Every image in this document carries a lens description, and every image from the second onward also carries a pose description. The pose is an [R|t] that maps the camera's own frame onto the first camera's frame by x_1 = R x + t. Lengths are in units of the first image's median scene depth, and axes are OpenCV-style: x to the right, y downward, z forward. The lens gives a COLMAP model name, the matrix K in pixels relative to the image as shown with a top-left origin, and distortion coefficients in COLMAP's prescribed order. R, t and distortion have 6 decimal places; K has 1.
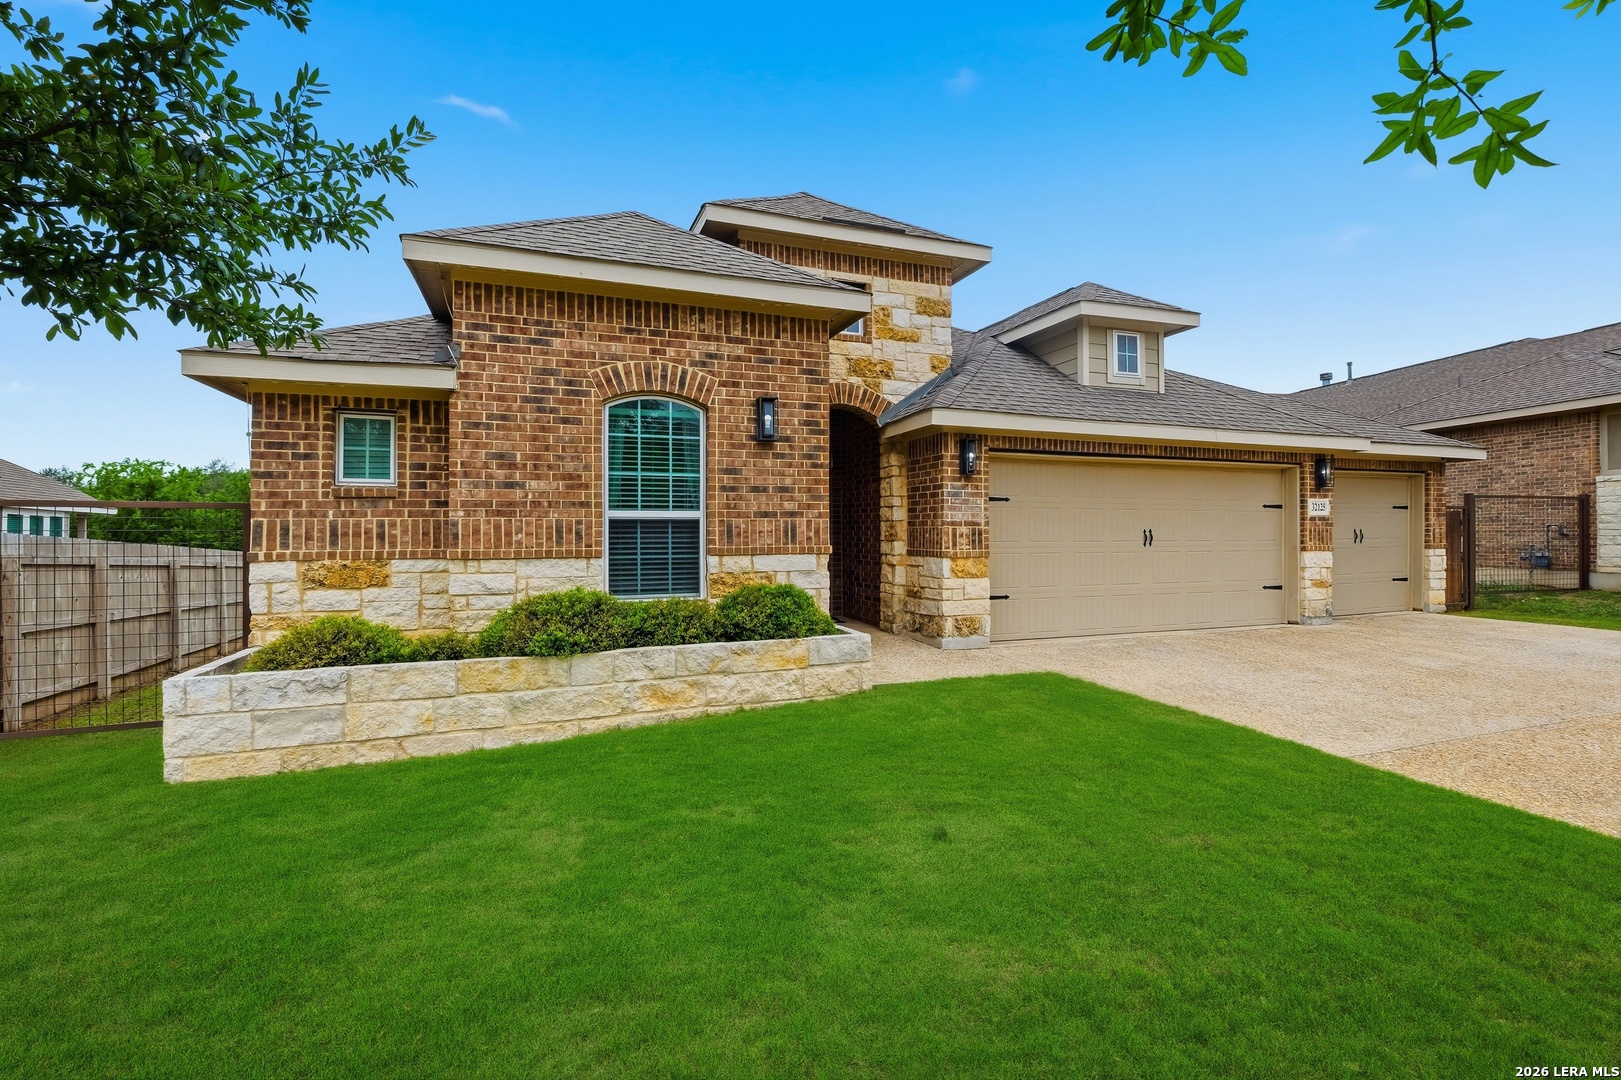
lens RADIAL K [[719.5, 0, 815.6], [0, 719.5, 526.0], [0, 0, 1]] dist [-0.002312, -0.000263]
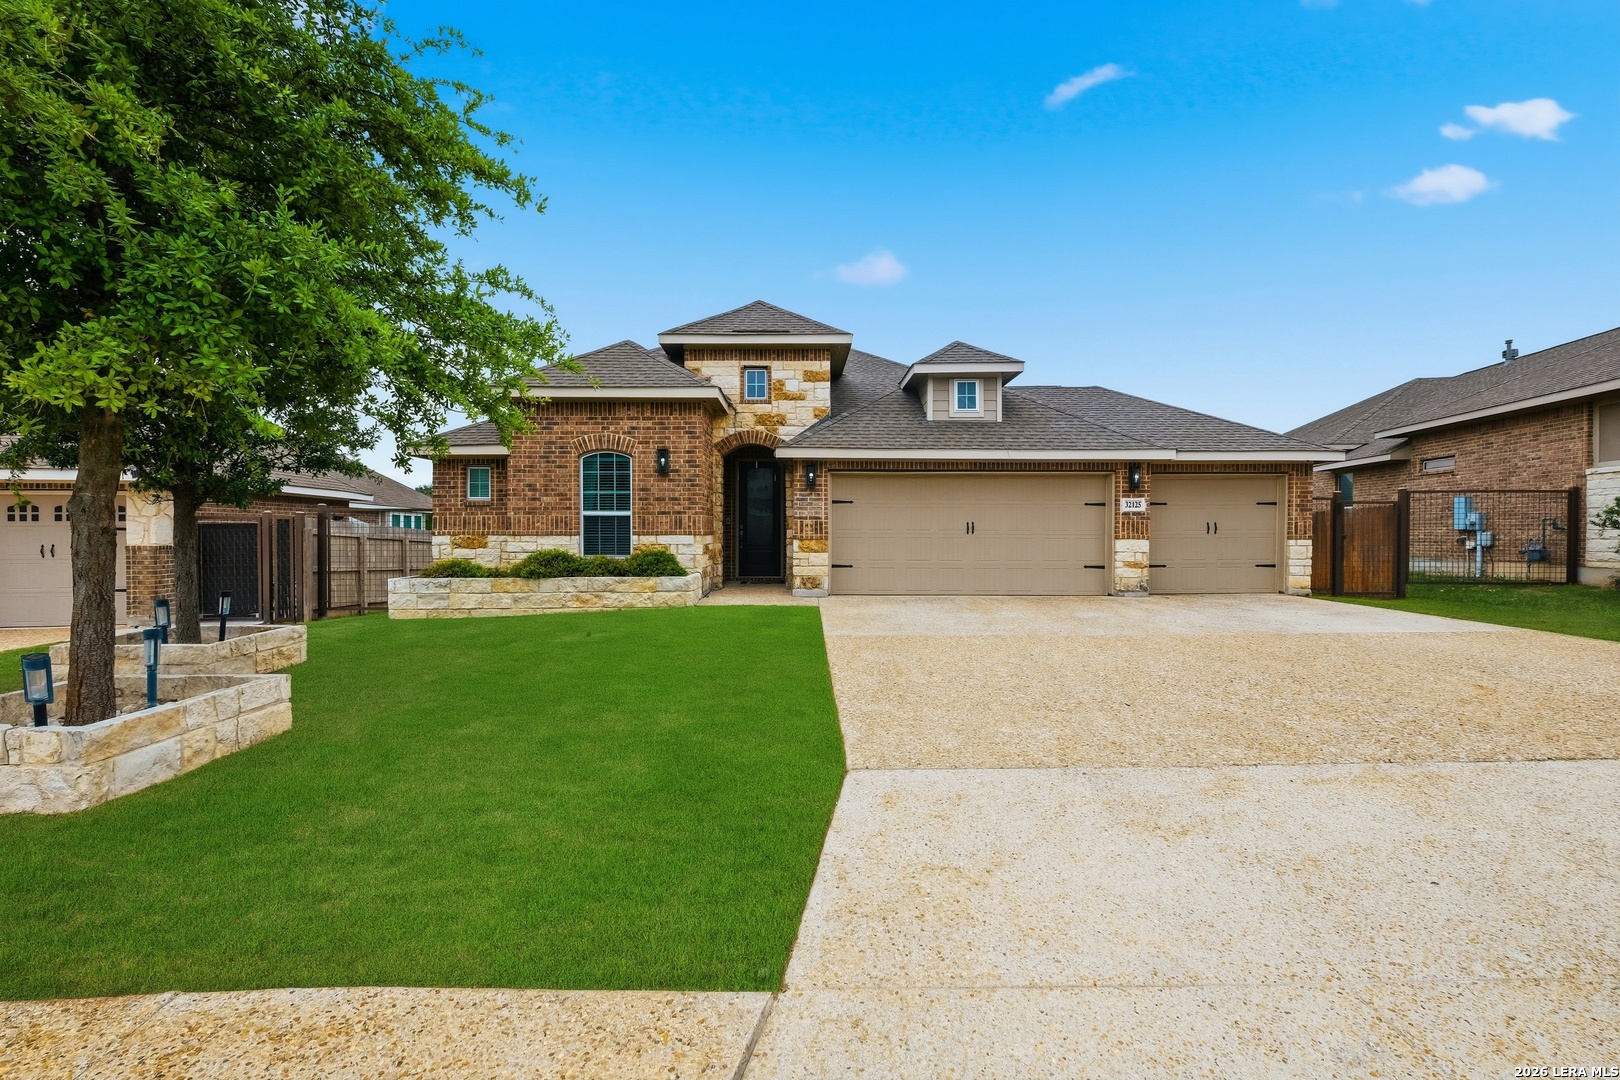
lens RADIAL K [[710.4, 0, 811.8], [0, 710.4, 532.6], [0, 0, 1]] dist [-0.002767, -0.000333]
pose [[0.940814, 0.004846, -0.338889, 0.746500], [-0.000059, 0.999900, 0.014134, 0.007022], [0.338924, -0.013278, 0.940720, -0.473612]]
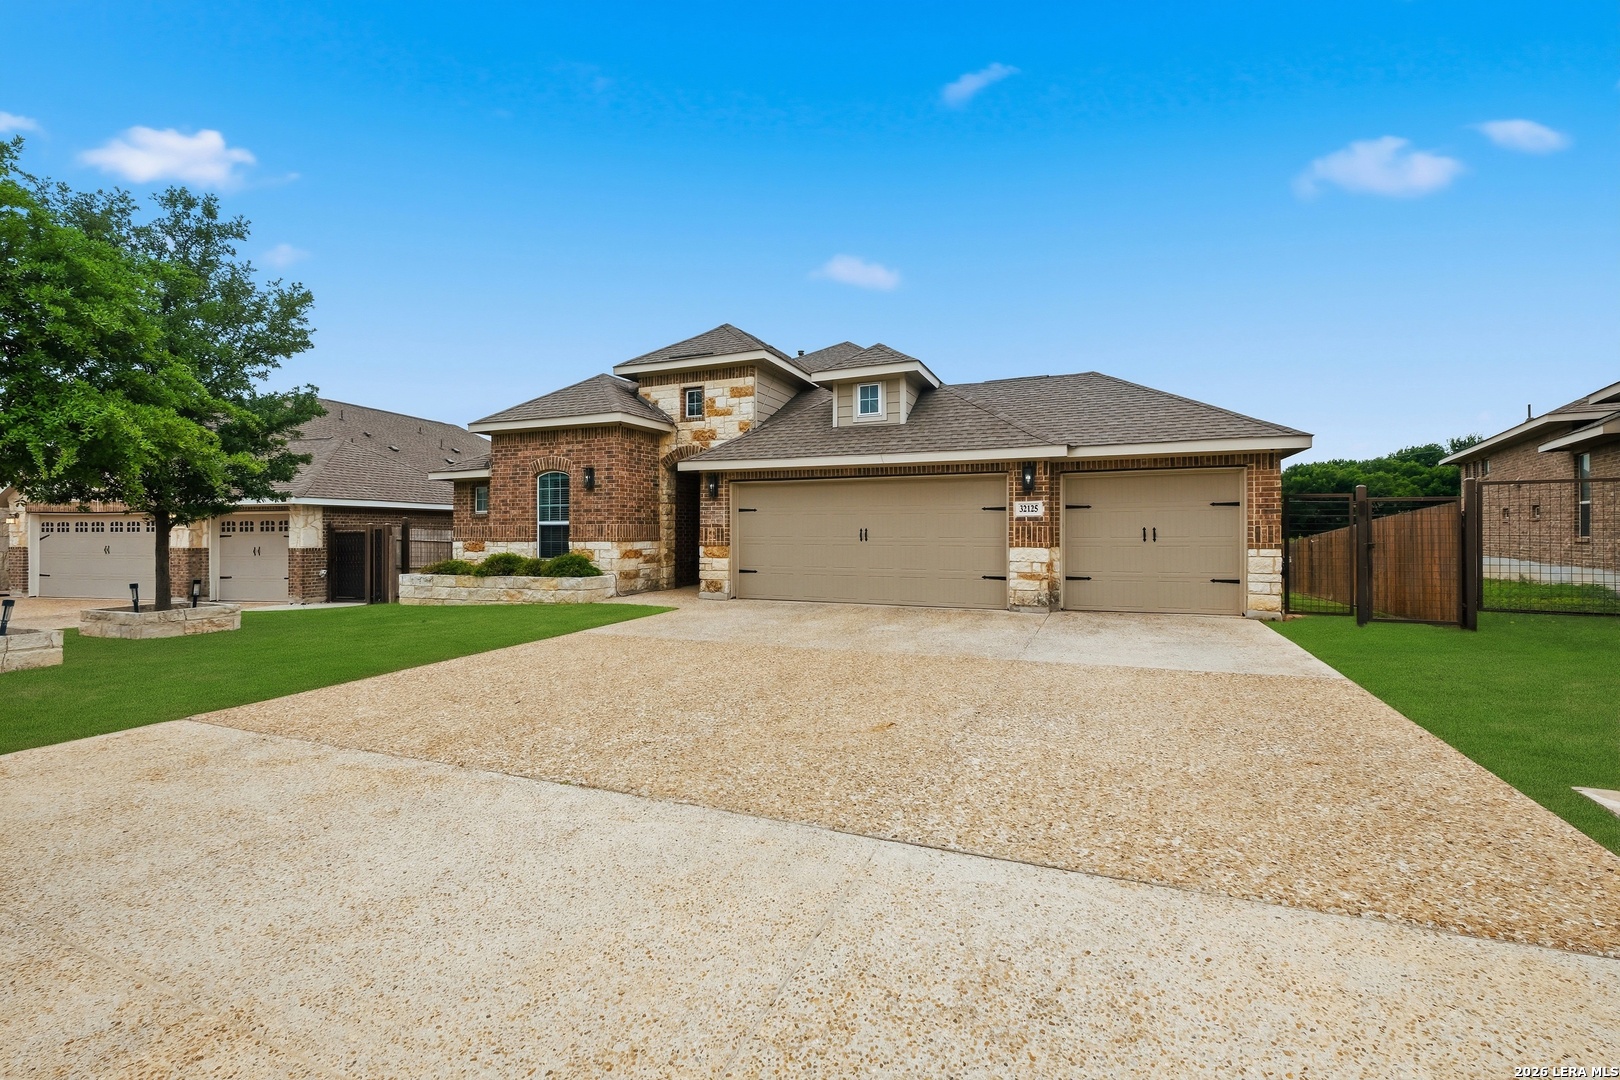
lens RADIAL K [[710.4, 0, 811.8], [0, 710.4, 532.6], [0, 0, 1]] dist [-0.002767, -0.000333]
pose [[0.728265, 0.001970, -0.685293, 1.538019], [0.006525, 0.999931, 0.009808, -0.002018], [0.685264, -0.011614, 0.728202, -0.063704]]
